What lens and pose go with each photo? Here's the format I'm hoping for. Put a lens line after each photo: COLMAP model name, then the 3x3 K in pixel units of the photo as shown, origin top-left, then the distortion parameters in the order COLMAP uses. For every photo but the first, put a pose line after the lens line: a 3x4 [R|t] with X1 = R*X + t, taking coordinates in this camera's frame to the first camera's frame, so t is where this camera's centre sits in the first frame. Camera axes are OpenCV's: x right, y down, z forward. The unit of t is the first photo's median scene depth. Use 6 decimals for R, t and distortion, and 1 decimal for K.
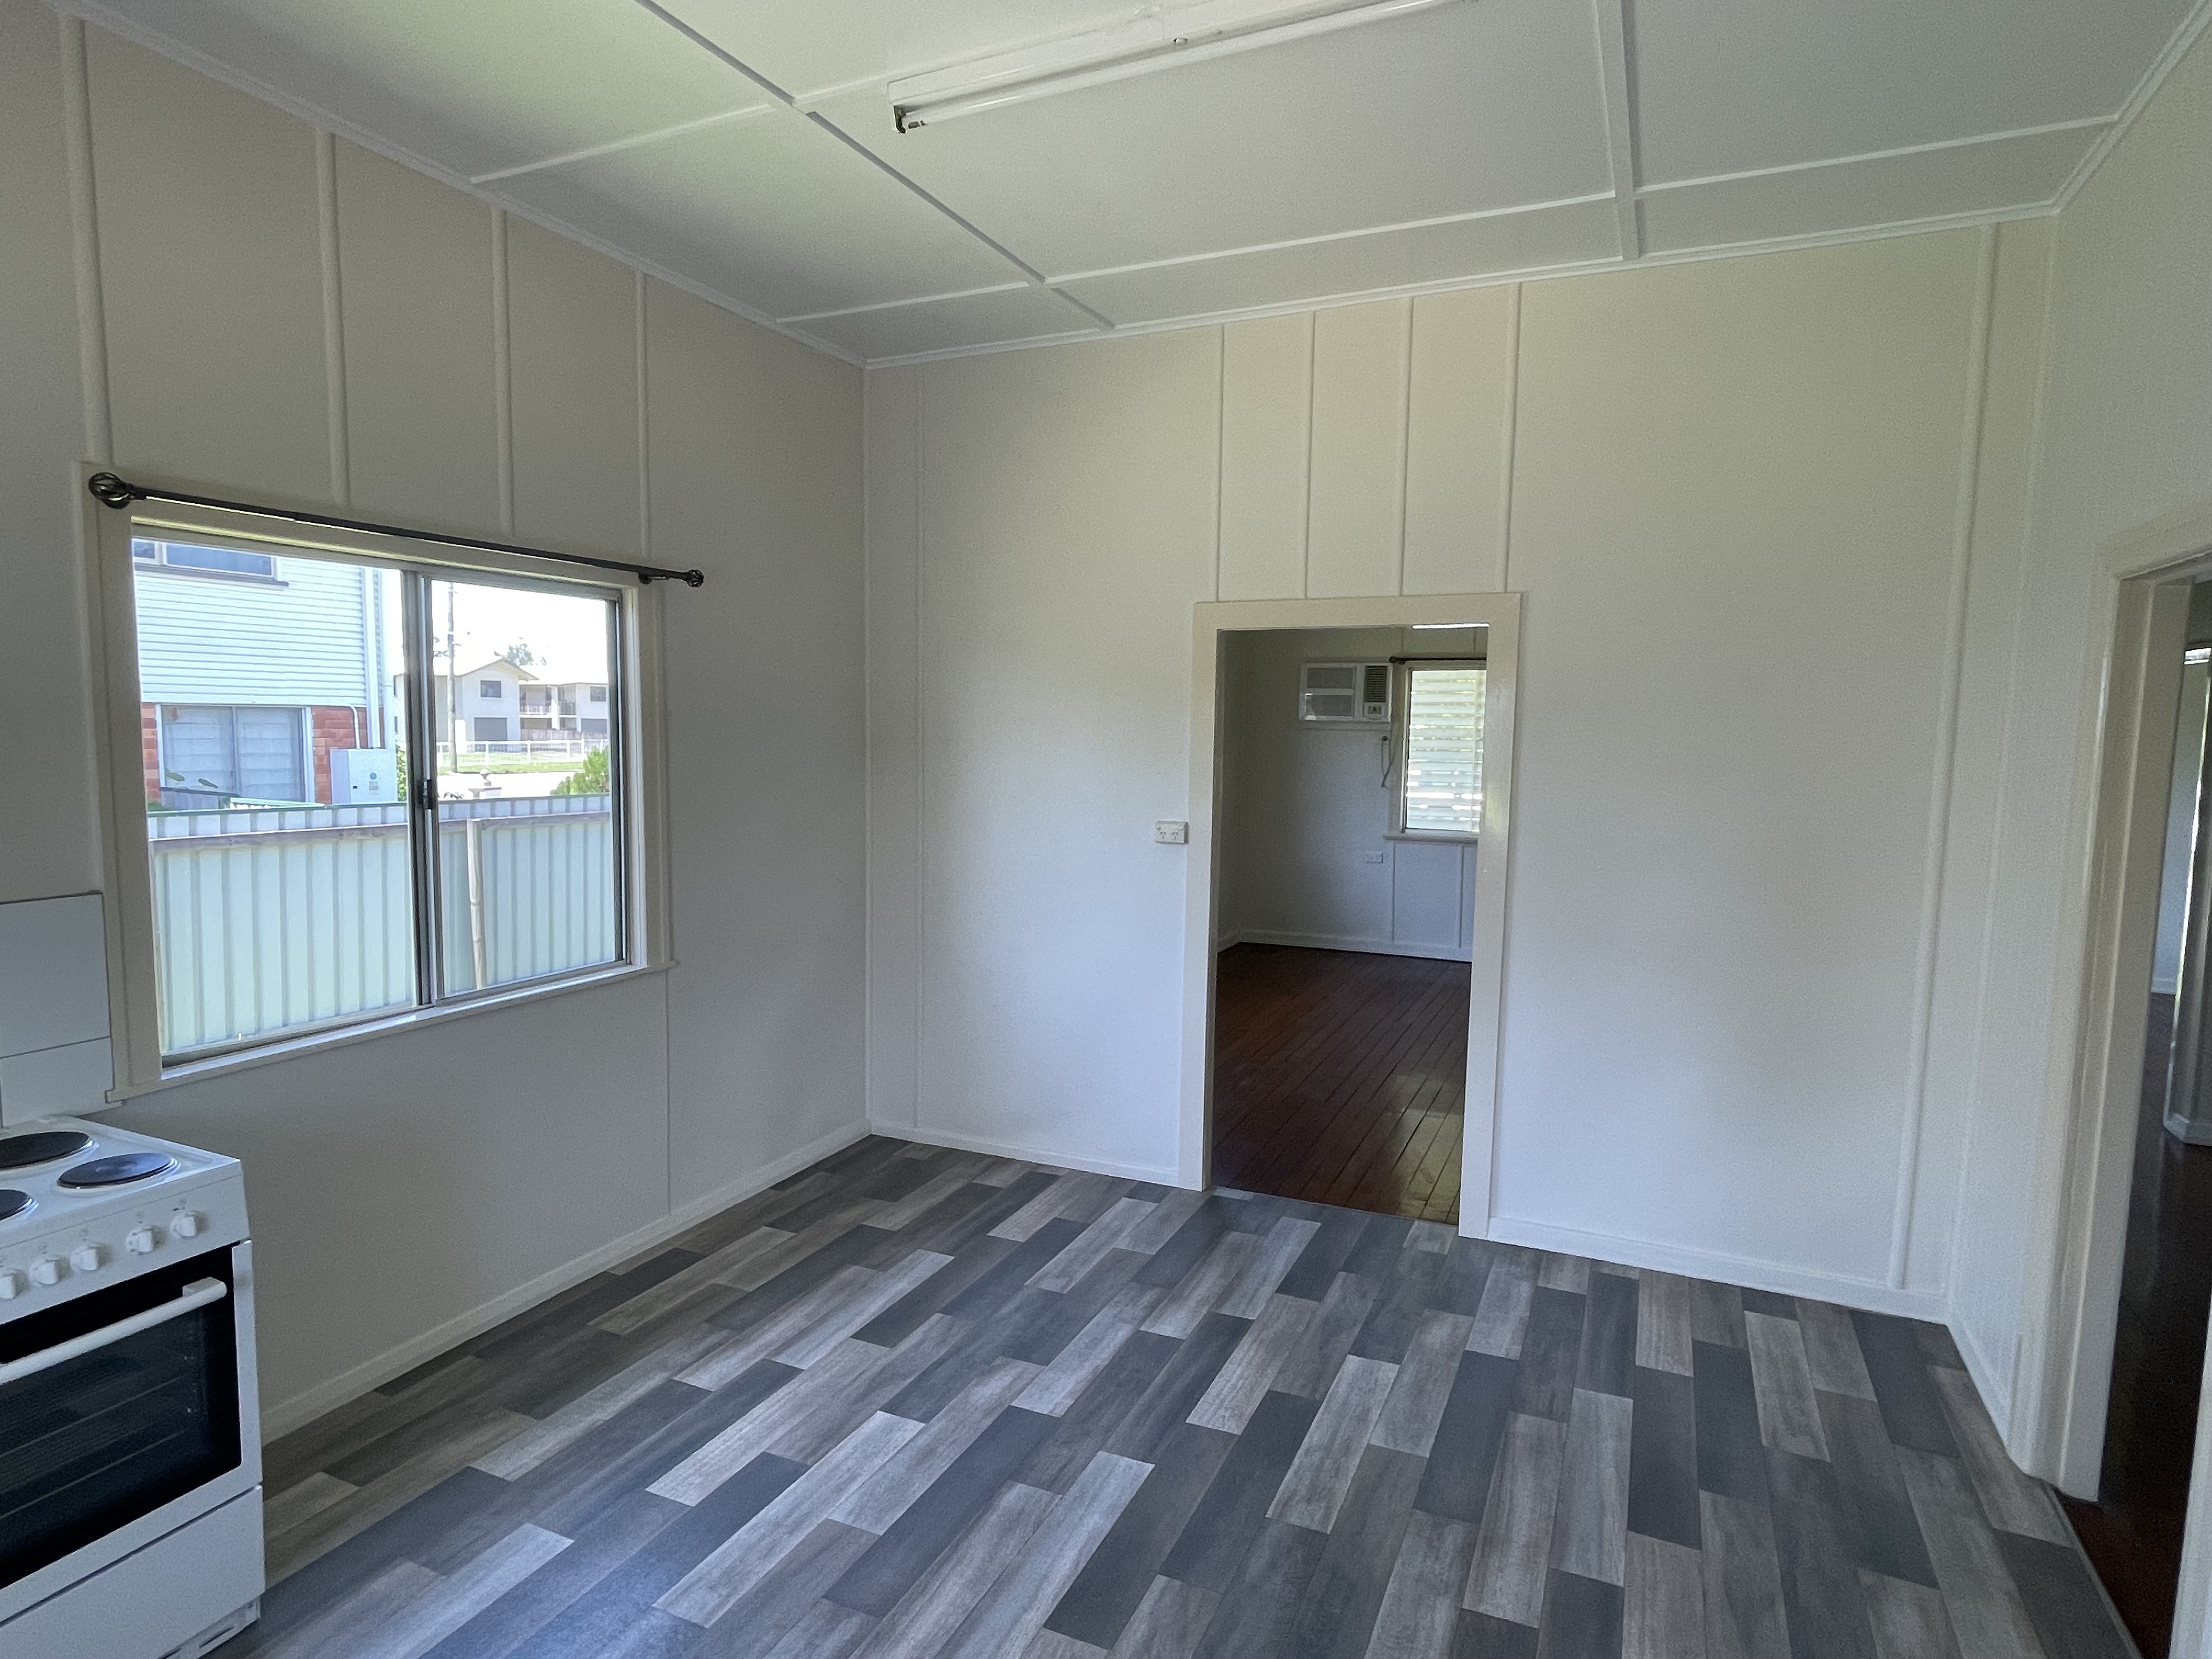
lens RADIAL K [[1213.5, 0, 1110.9], [0, 1213.5, 821.7], [0, 0, 1]] dist [0.018409, -0.001087]
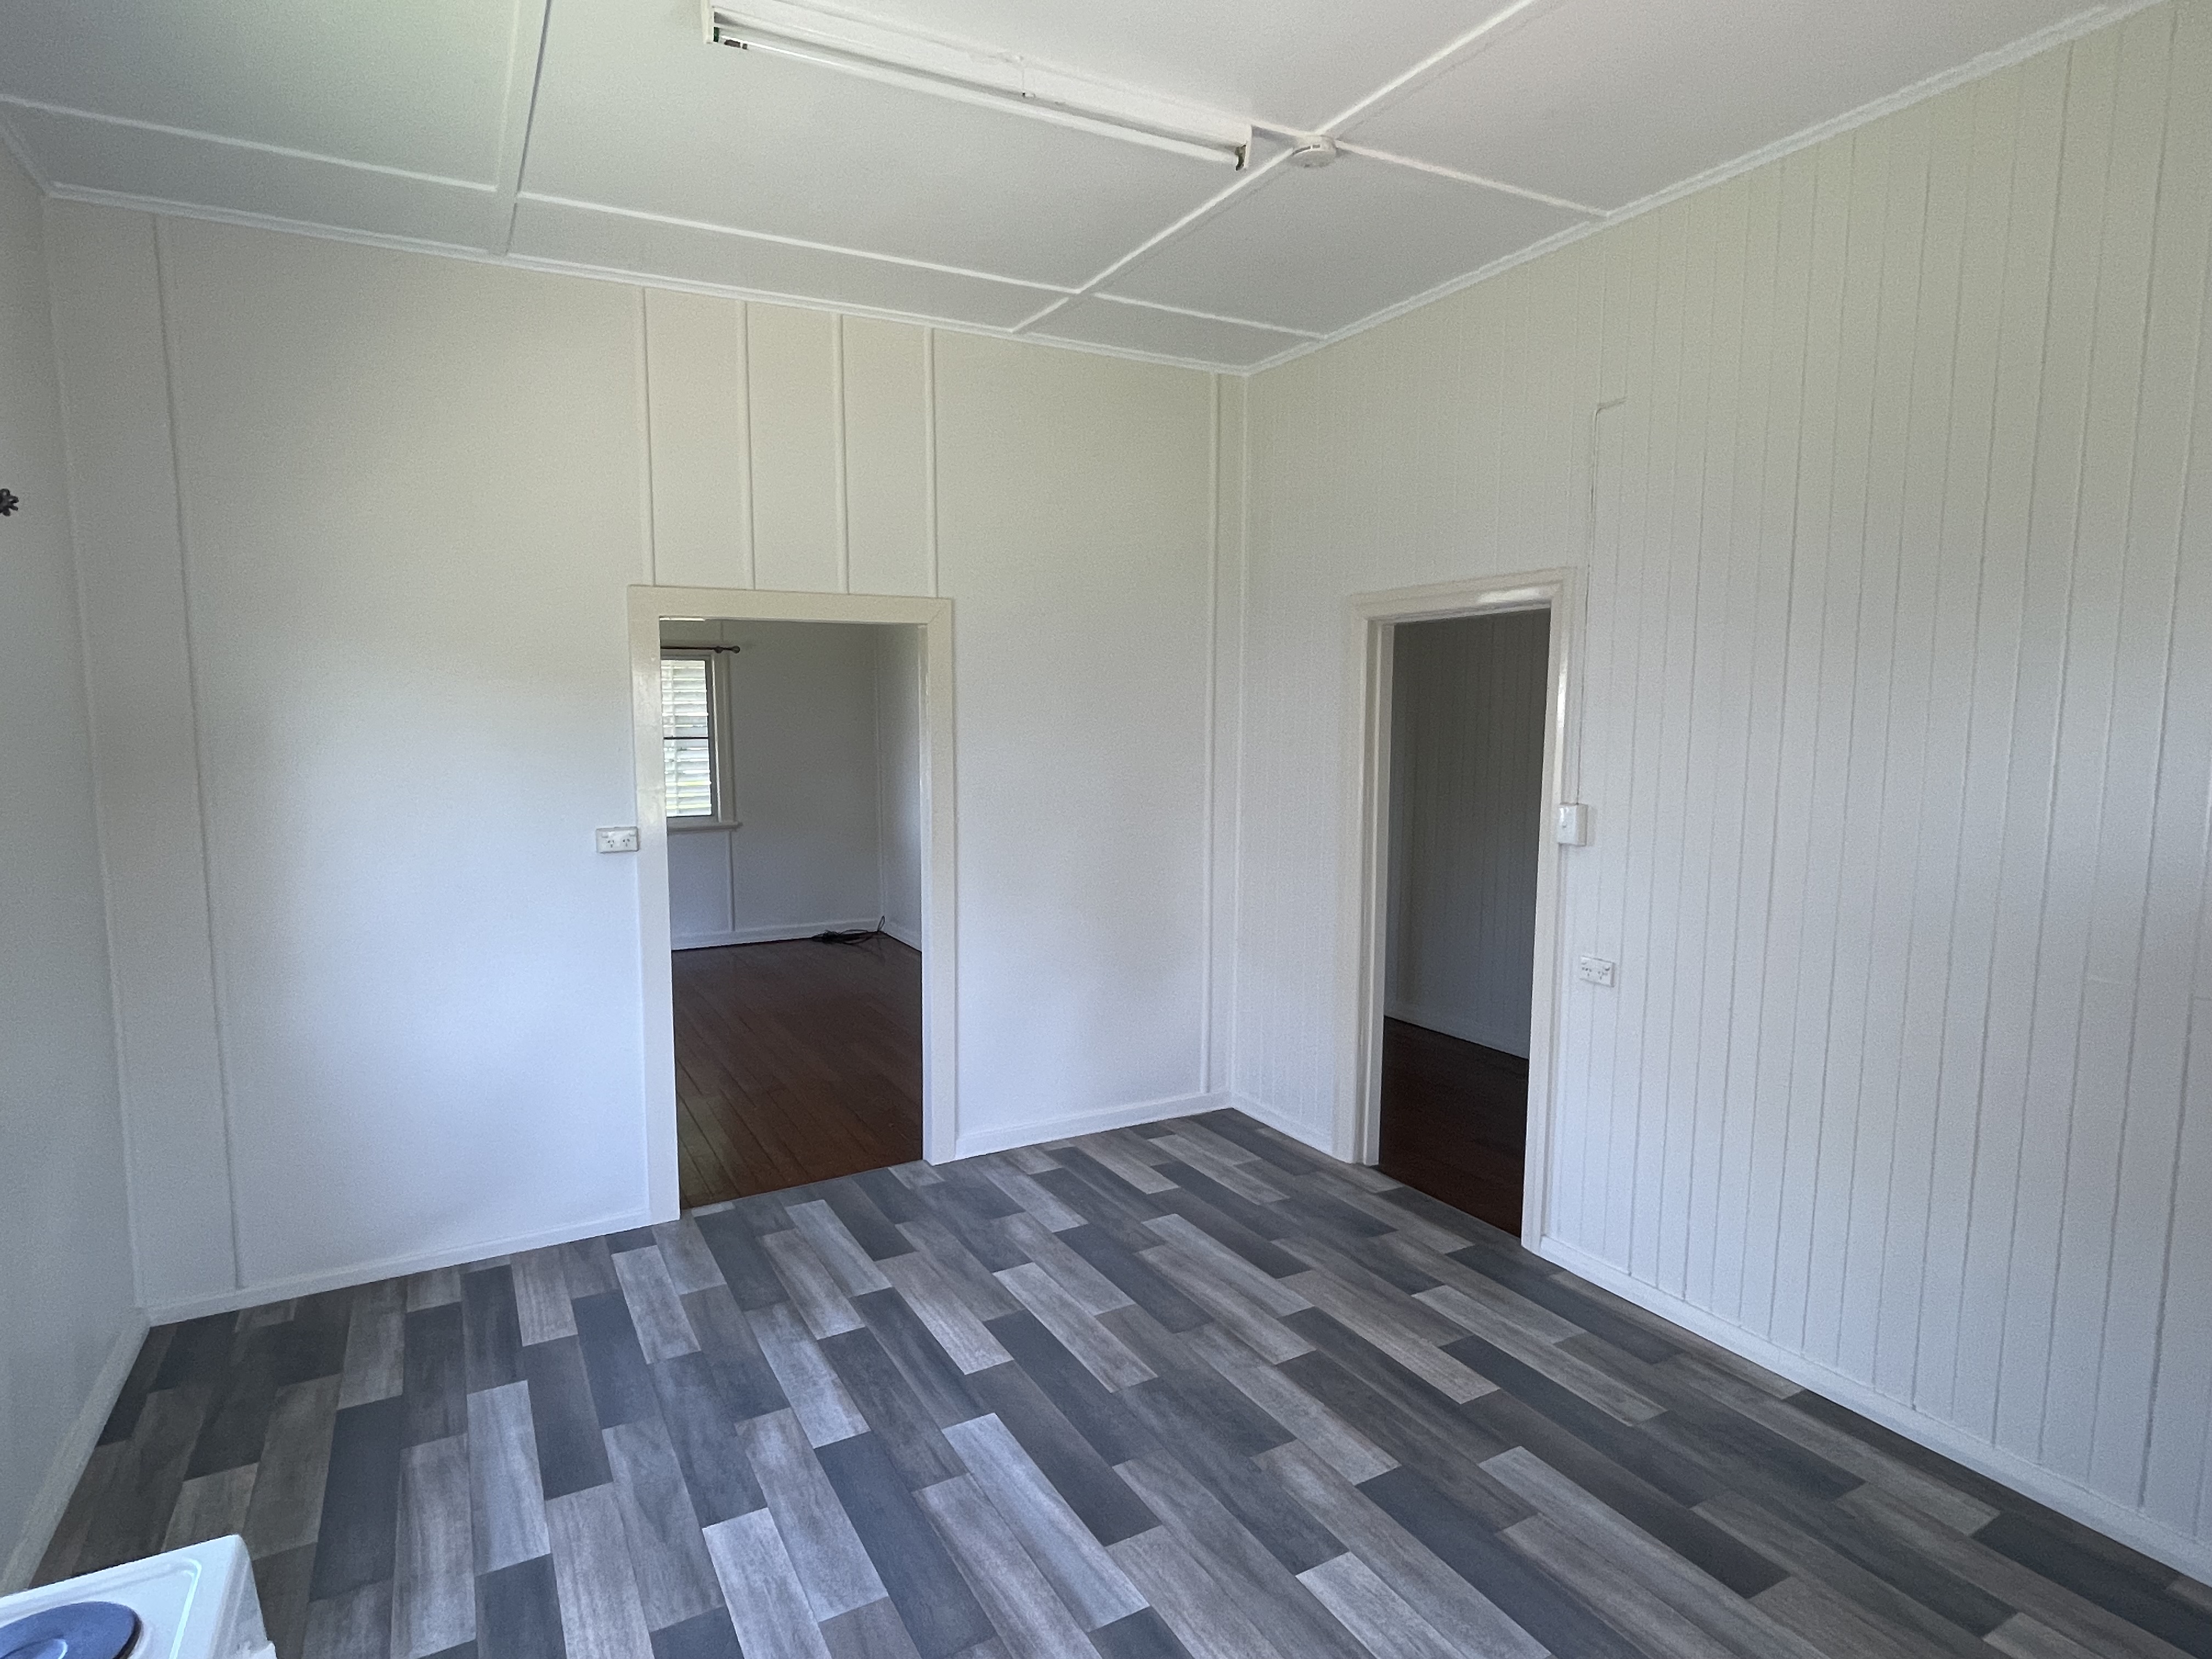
lens RADIAL K [[1213.5, 0, 1086.0], [0, 1213.5, 846.2], [0, 0, 1]] dist [0.018409, -0.001087]
pose [[0.613277, -0.110047, 0.782164, -0.477835], [0.079579, 0.993817, 0.077429, -0.033886], [-0.785849, 0.014758, 0.618243, 0.175778]]
